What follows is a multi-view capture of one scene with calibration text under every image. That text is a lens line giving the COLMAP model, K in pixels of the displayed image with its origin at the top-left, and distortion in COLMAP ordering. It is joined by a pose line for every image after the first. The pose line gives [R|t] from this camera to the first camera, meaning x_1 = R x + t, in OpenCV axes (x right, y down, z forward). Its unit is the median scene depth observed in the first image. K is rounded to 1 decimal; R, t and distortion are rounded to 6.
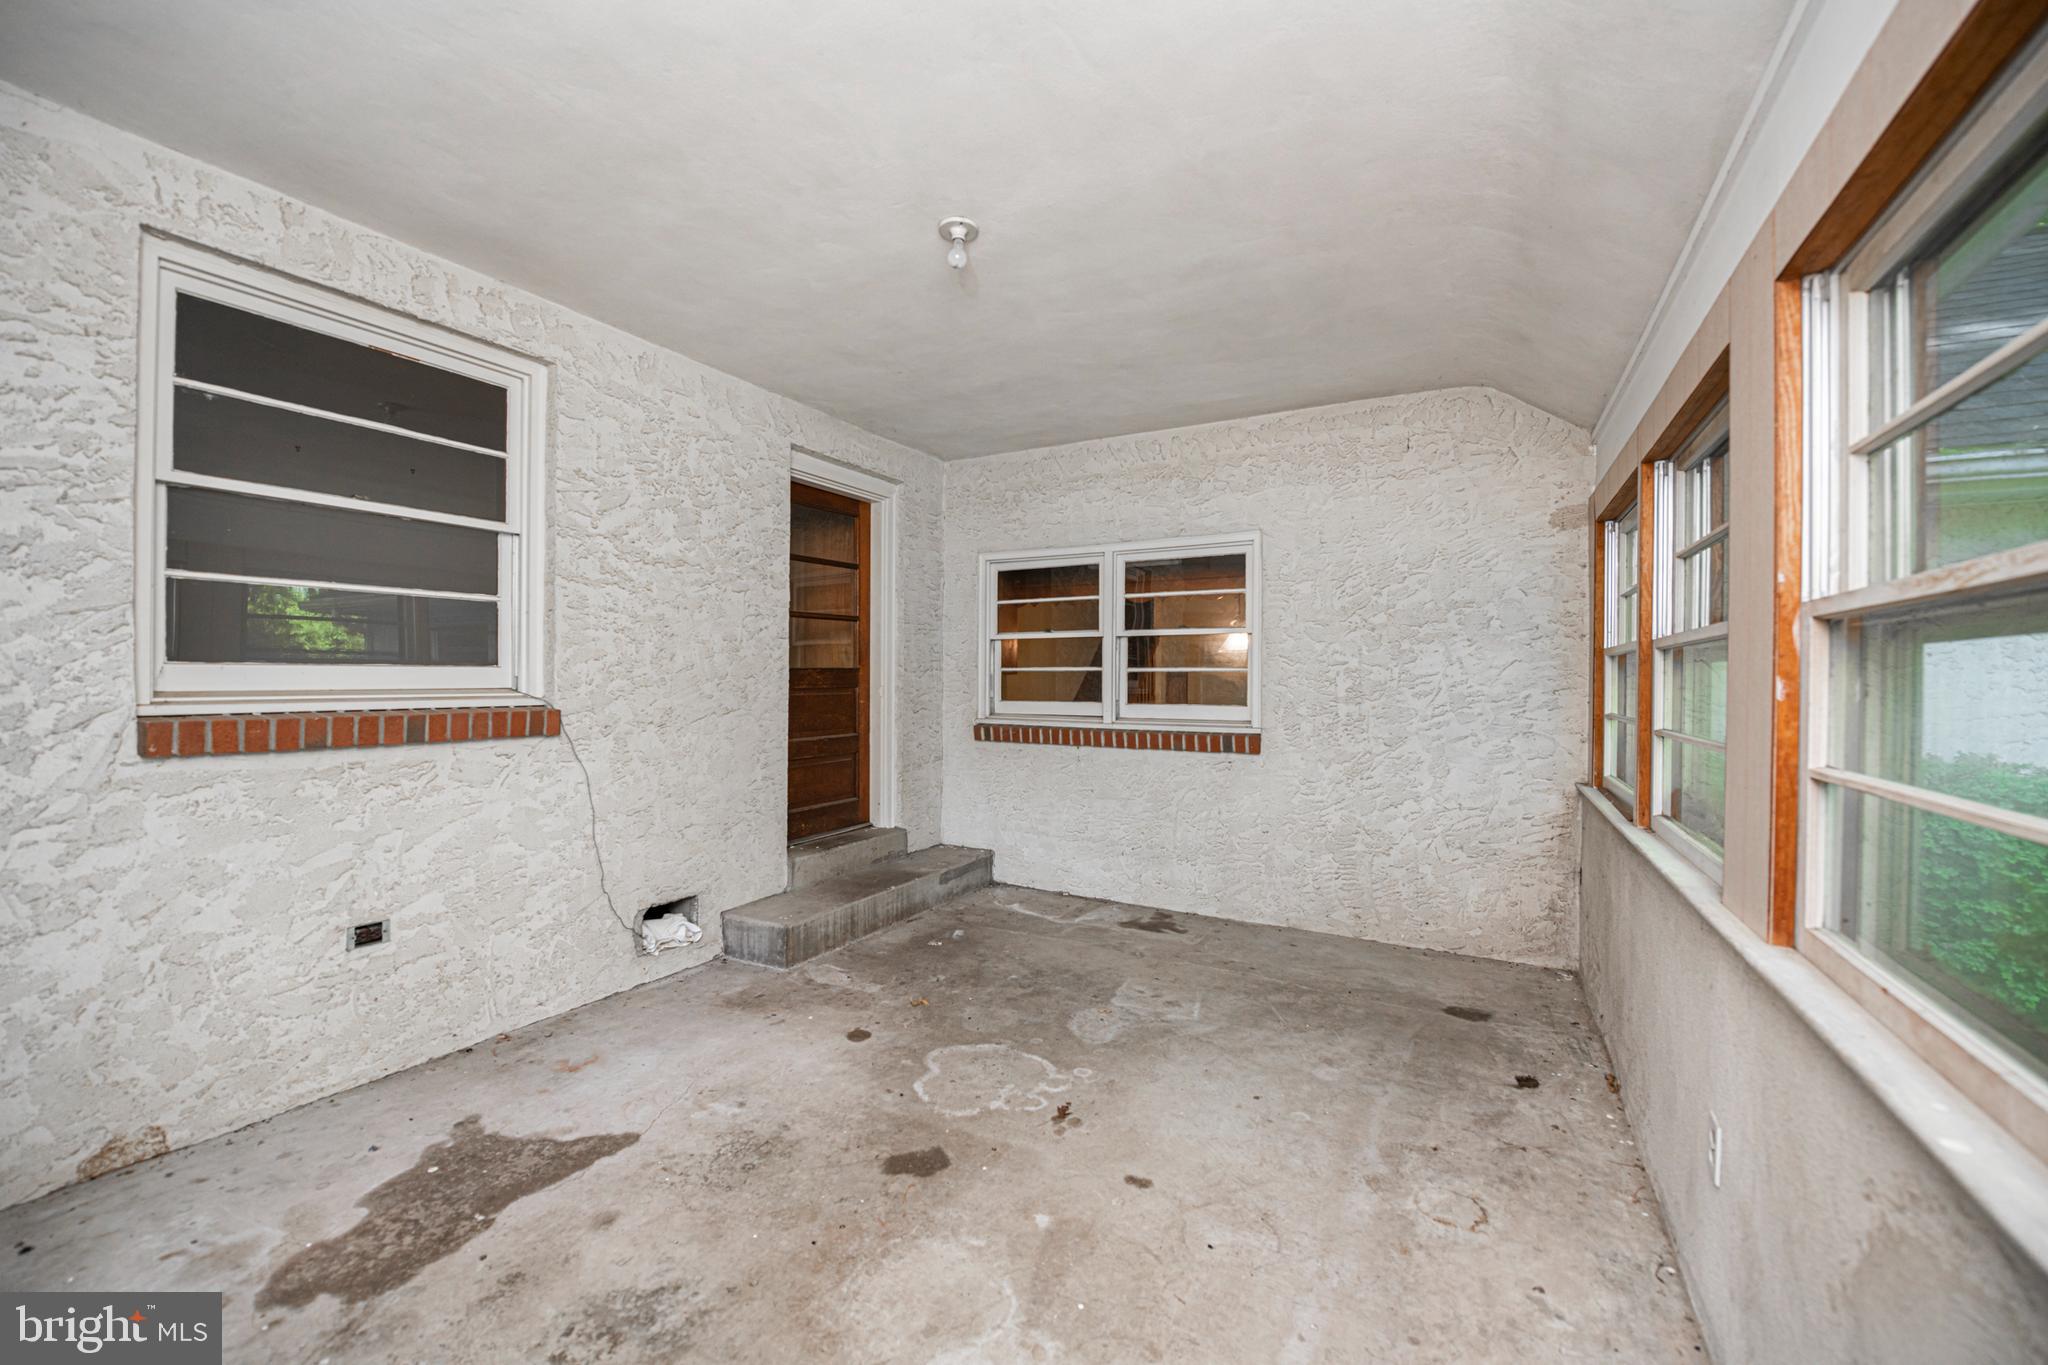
lens RADIAL K [[817.9, 0, 1024.0], [0, 817.9, 682.5], [0, 0, 1]] dist [-0.009588, -0.006065]
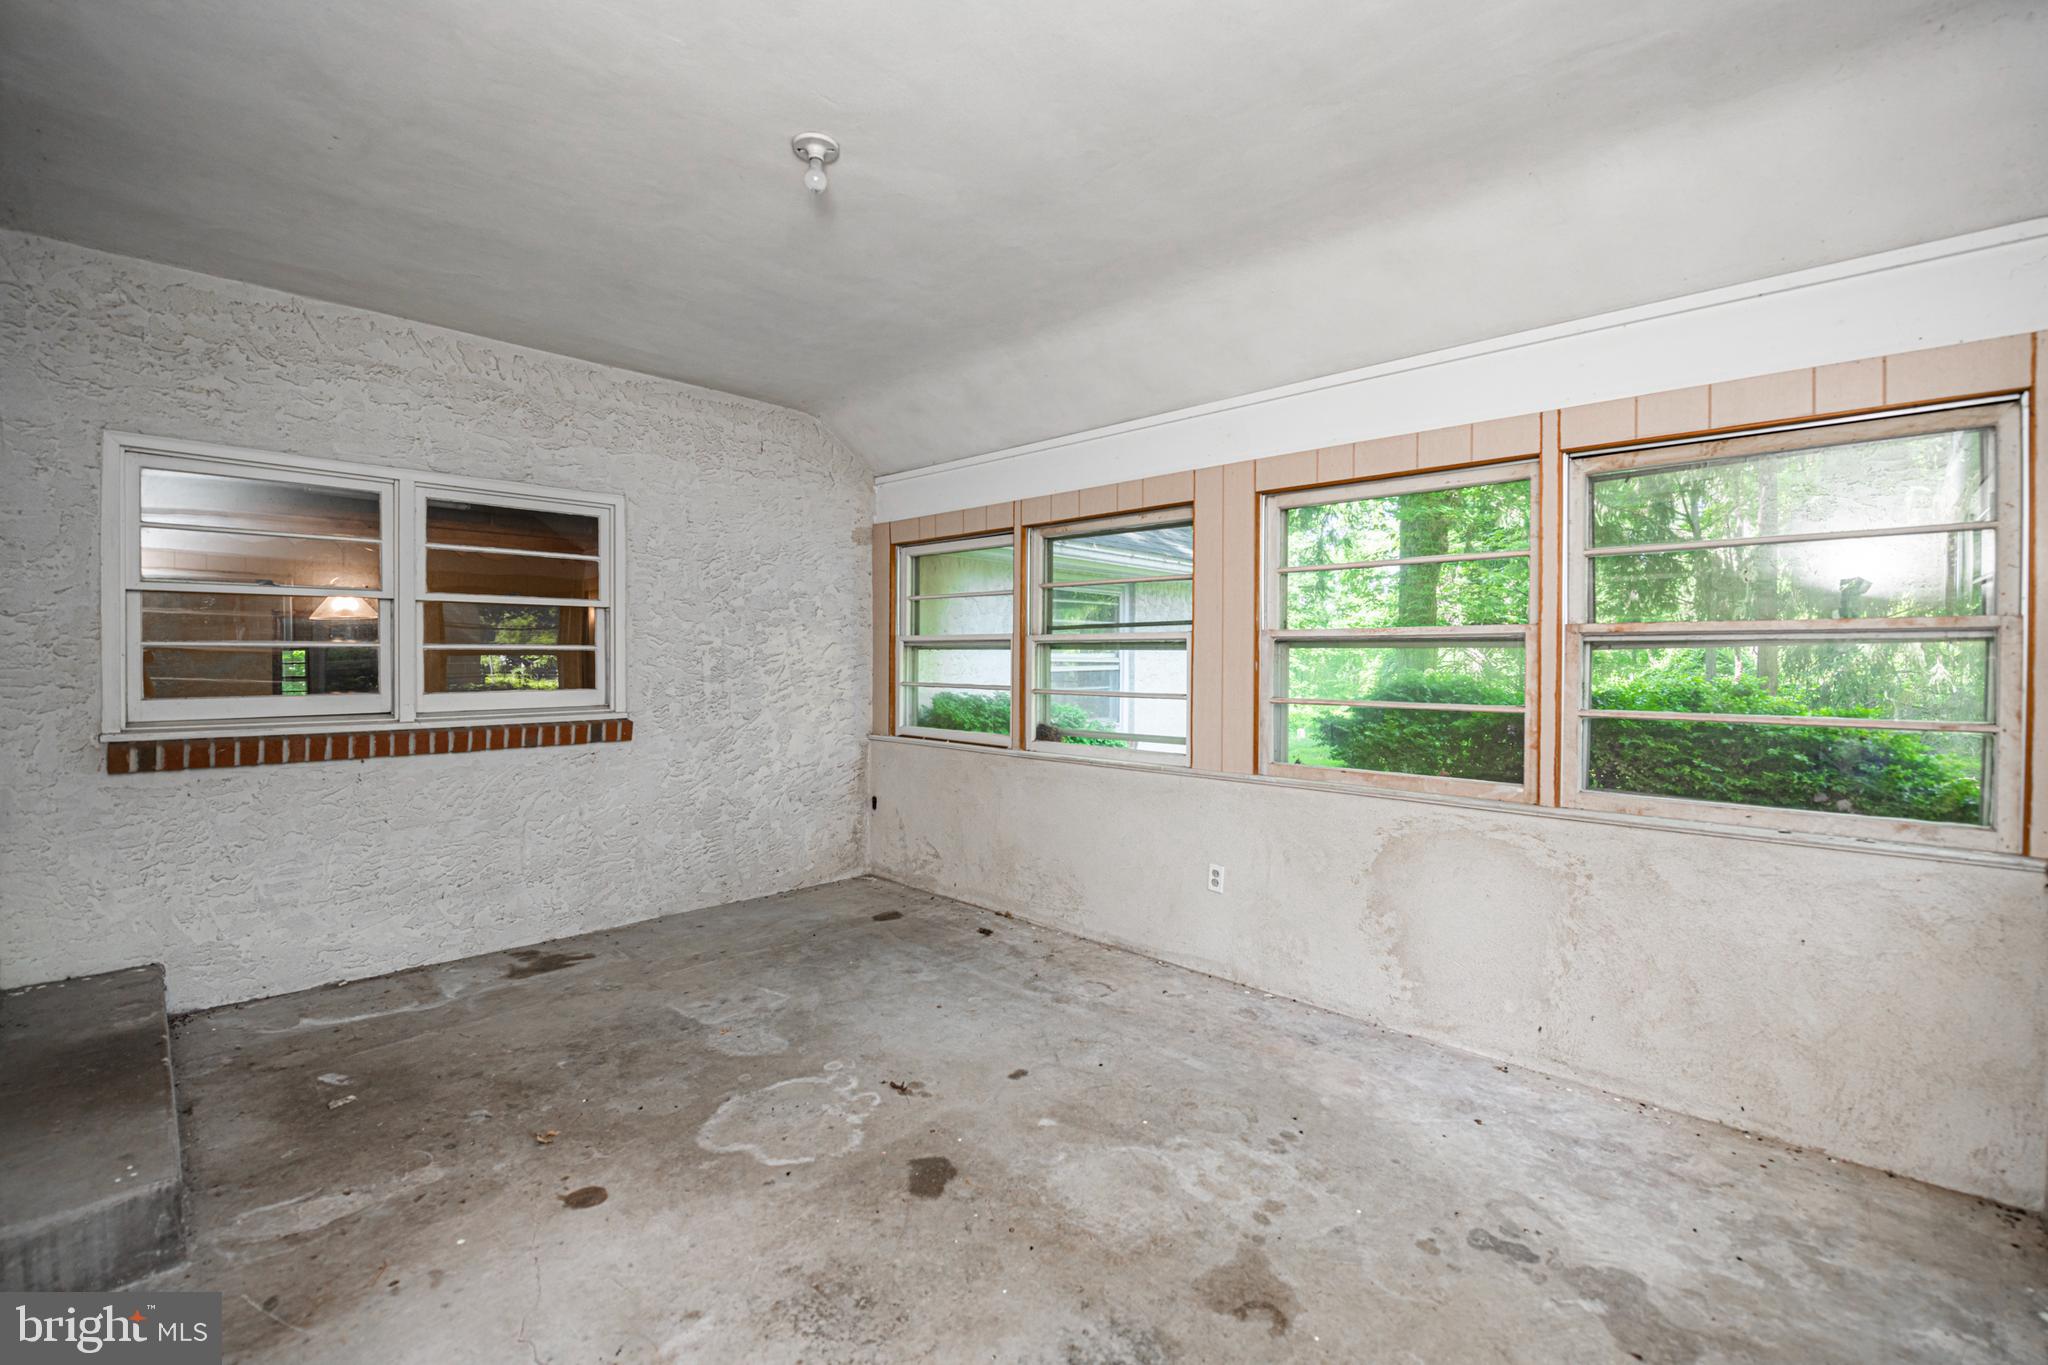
lens RADIAL K [[862.0, 0, 1034.1], [0, 862.0, 665.6], [0, 0, 1]] dist [-0.018323, -0.000594]
pose [[0.249539, -0.015501, 0.968241, -0.694446], [0.001415, 0.999877, 0.015643, -0.014044], [-0.968364, -0.002533, 0.249531, 0.415994]]
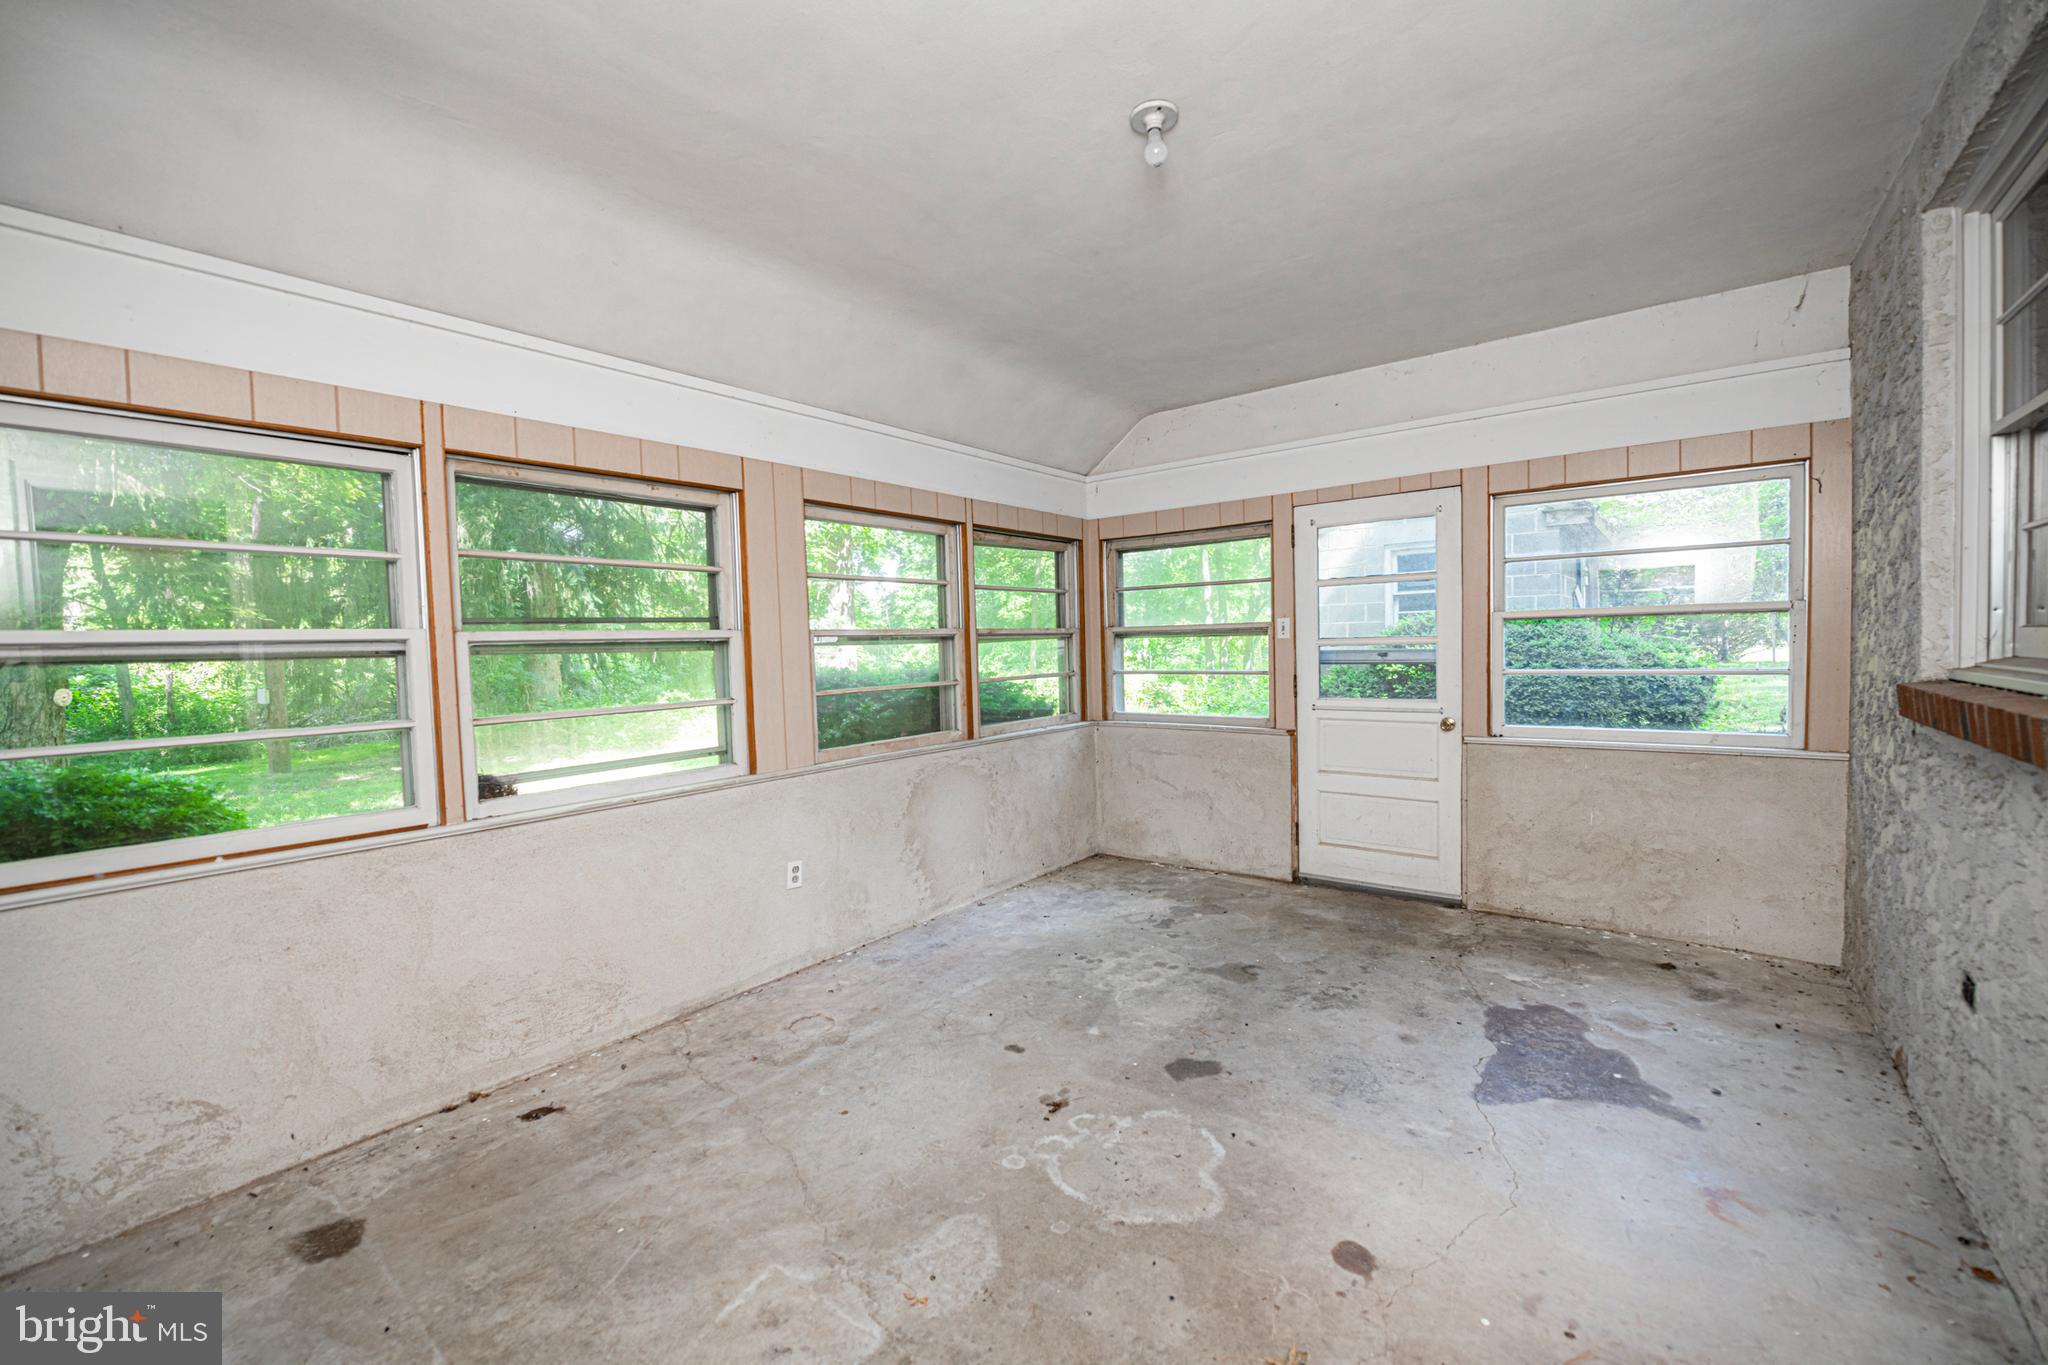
lens RADIAL K [[817.9, 0, 1024.0], [0, 817.9, 682.5], [0, 0, 1]] dist [-0.009588, -0.006065]
pose [[-0.986534, 0.012593, 0.163073, -0.058547], [0.021471, 0.998374, 0.052796, -0.022294], [-0.162144, 0.055587, -0.985200, 1.421101]]
